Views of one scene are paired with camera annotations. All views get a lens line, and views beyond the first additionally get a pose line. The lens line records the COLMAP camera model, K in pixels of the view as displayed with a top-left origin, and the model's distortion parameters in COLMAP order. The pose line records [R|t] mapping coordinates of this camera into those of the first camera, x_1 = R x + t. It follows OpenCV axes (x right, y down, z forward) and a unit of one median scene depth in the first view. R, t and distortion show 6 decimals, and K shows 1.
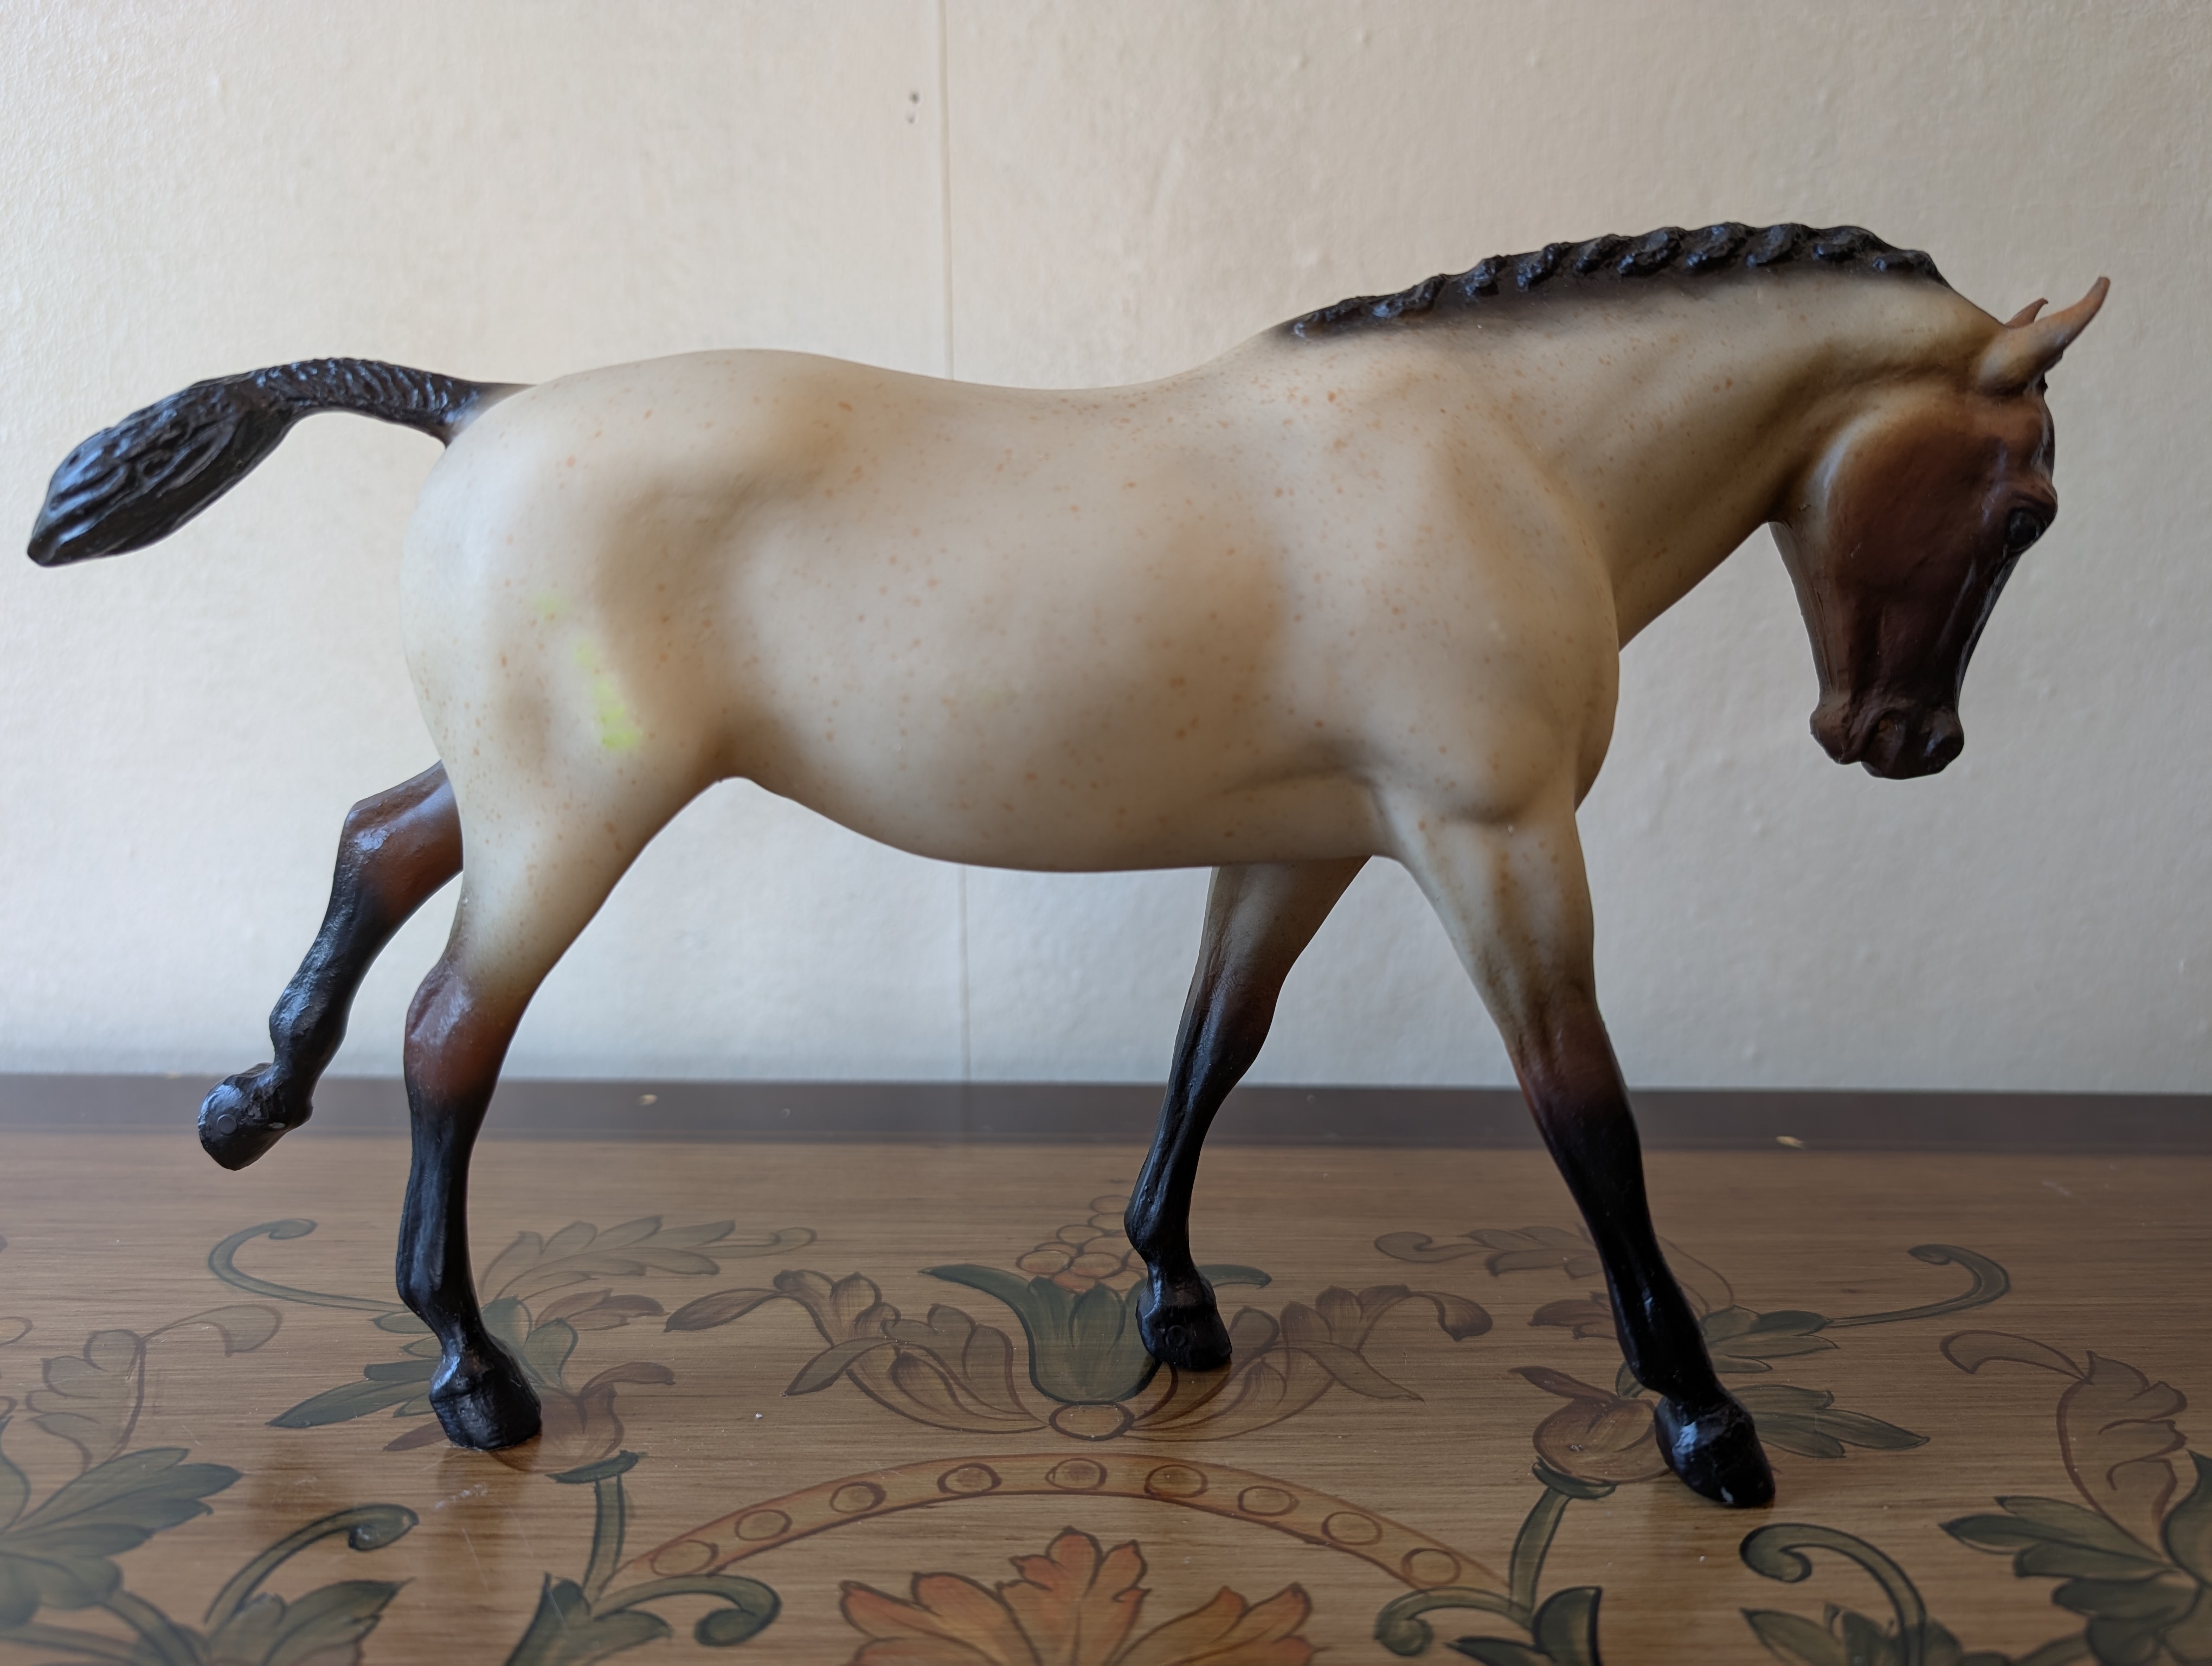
lens RADIAL K [[1569.6, 0, 1102.0], [0, 1569.6, 829.6], [0, 0, 1]] dist [-0.028437, 0.003925]
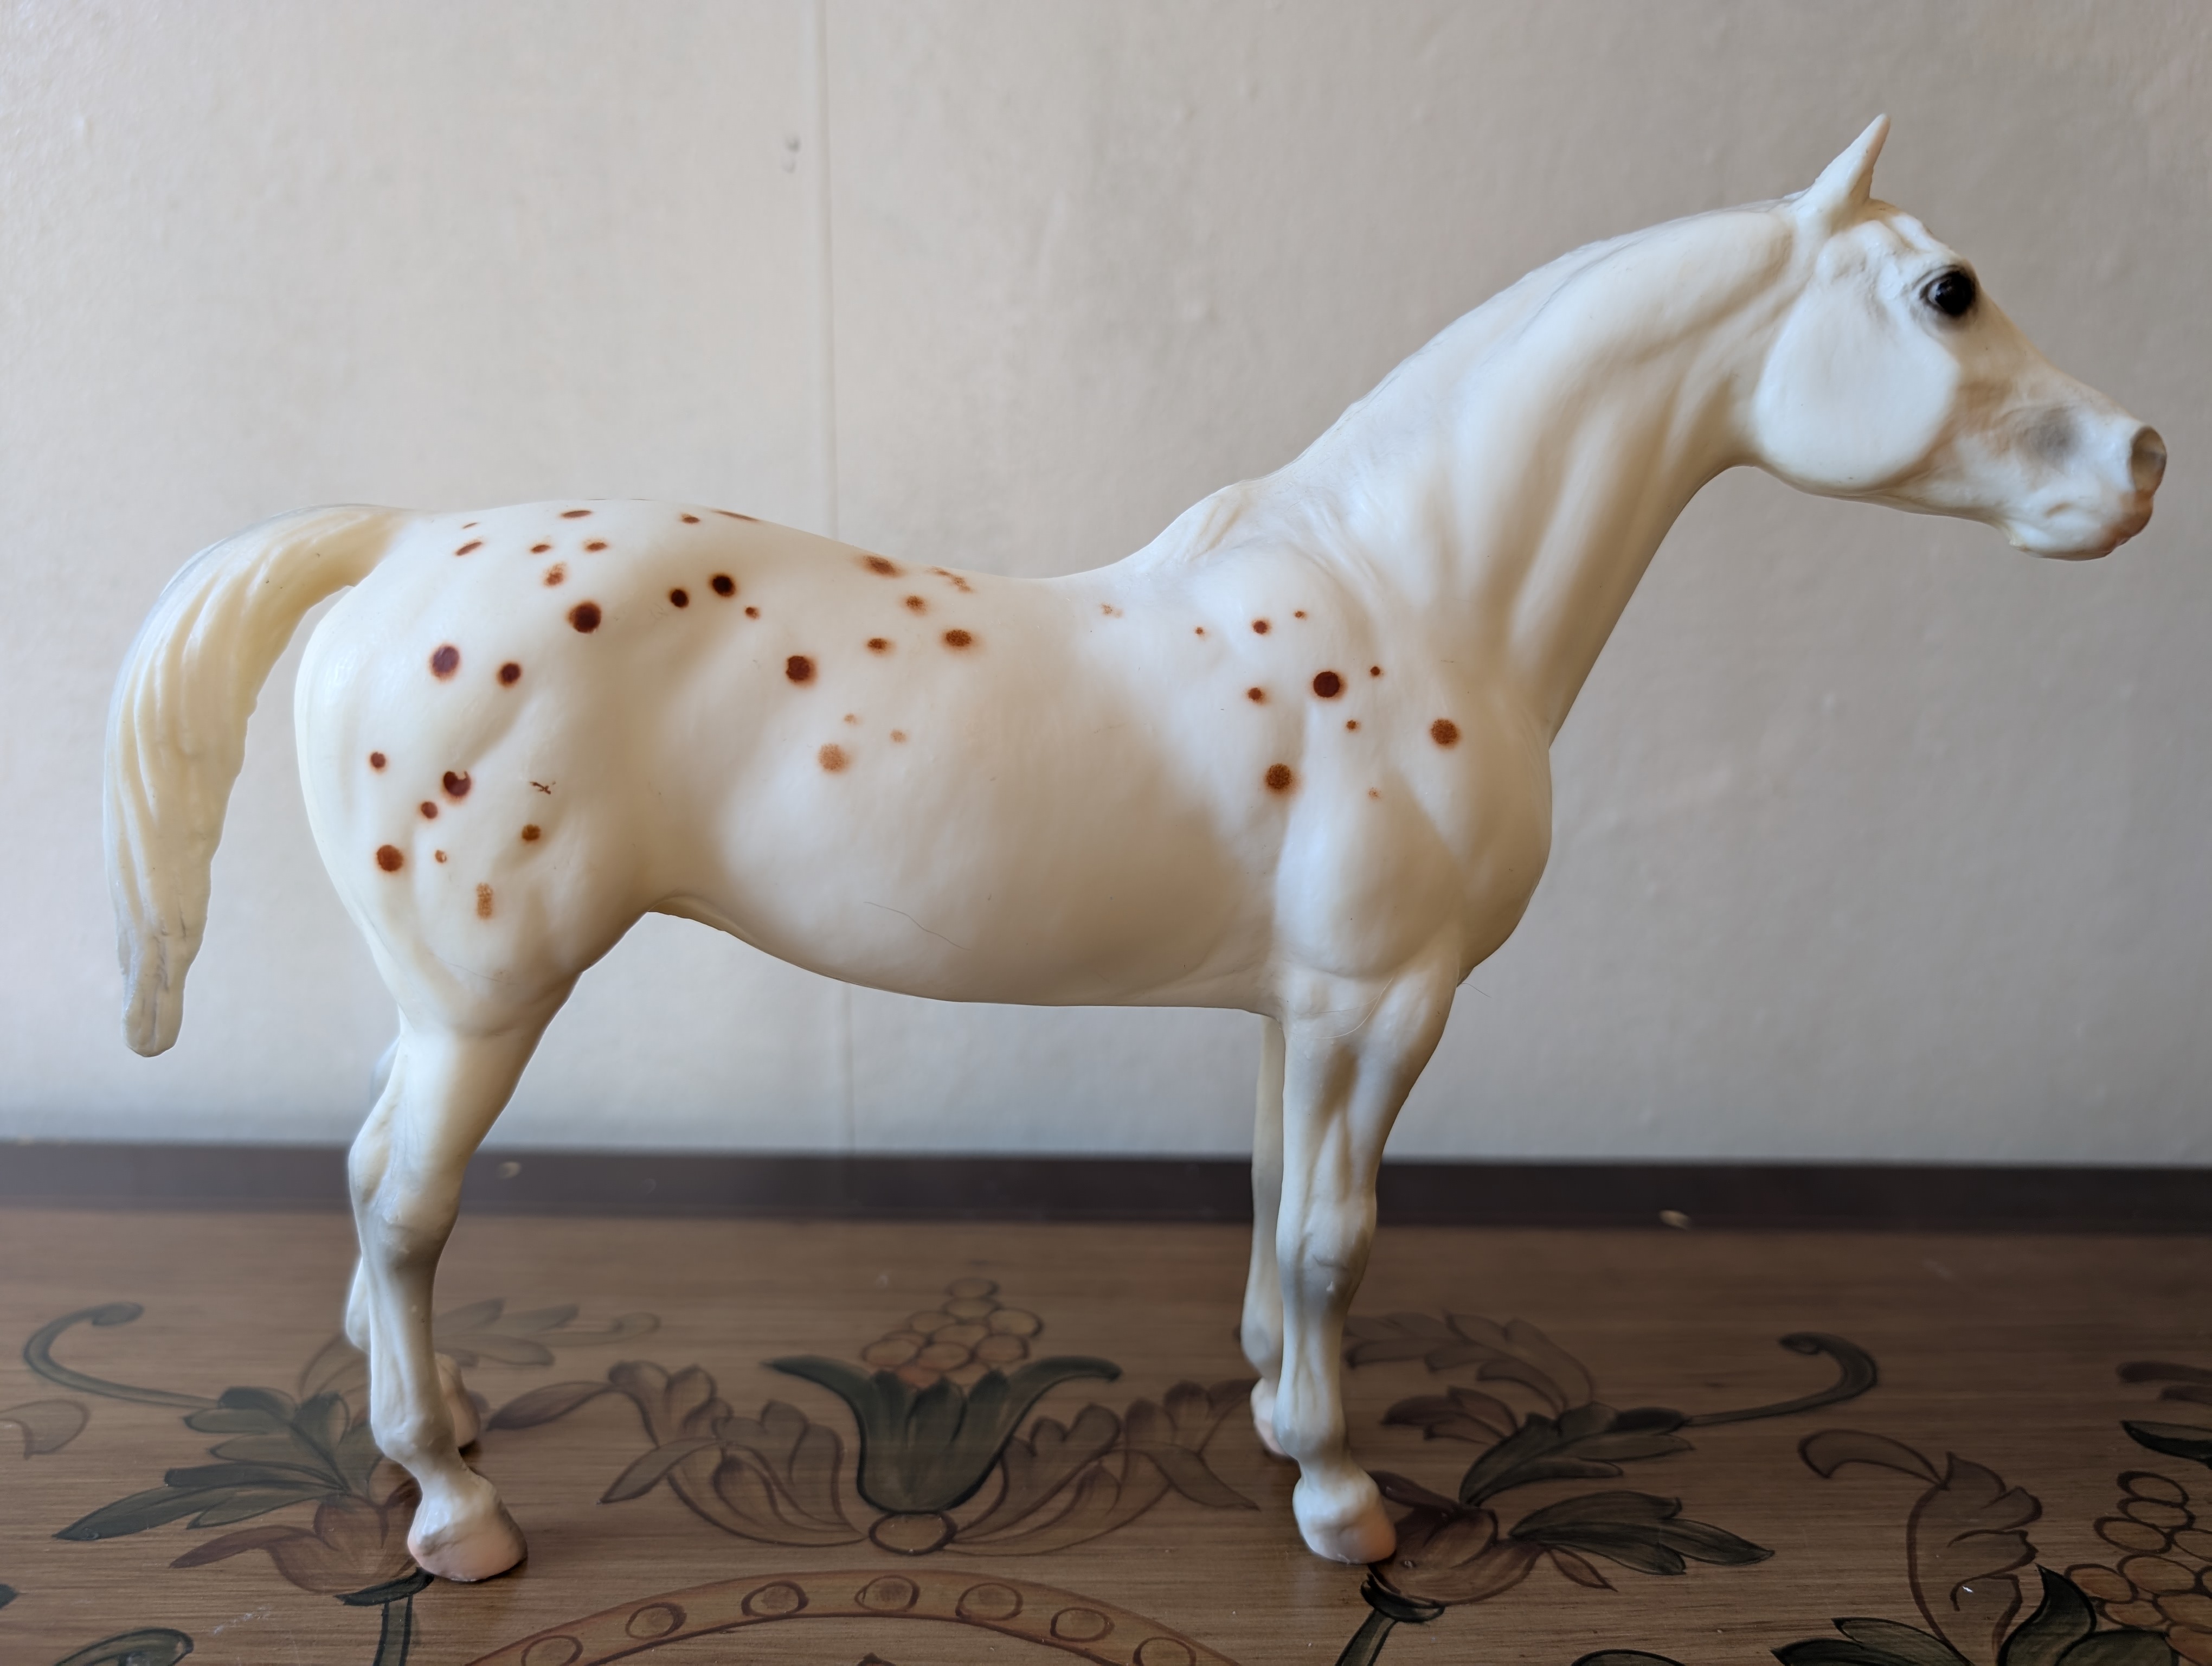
lens RADIAL K [[1569.6, 0, 1107.9], [0, 1569.6, 822.2], [0, 0, 1]] dist [-0.028437, 0.003925]
pose [[0.999852, 0.004163, 0.016688, 0.091489], [-0.003957, 0.999916, -0.012370, -0.046955], [-0.016738, 0.012302, 0.999784, 0.028438]]
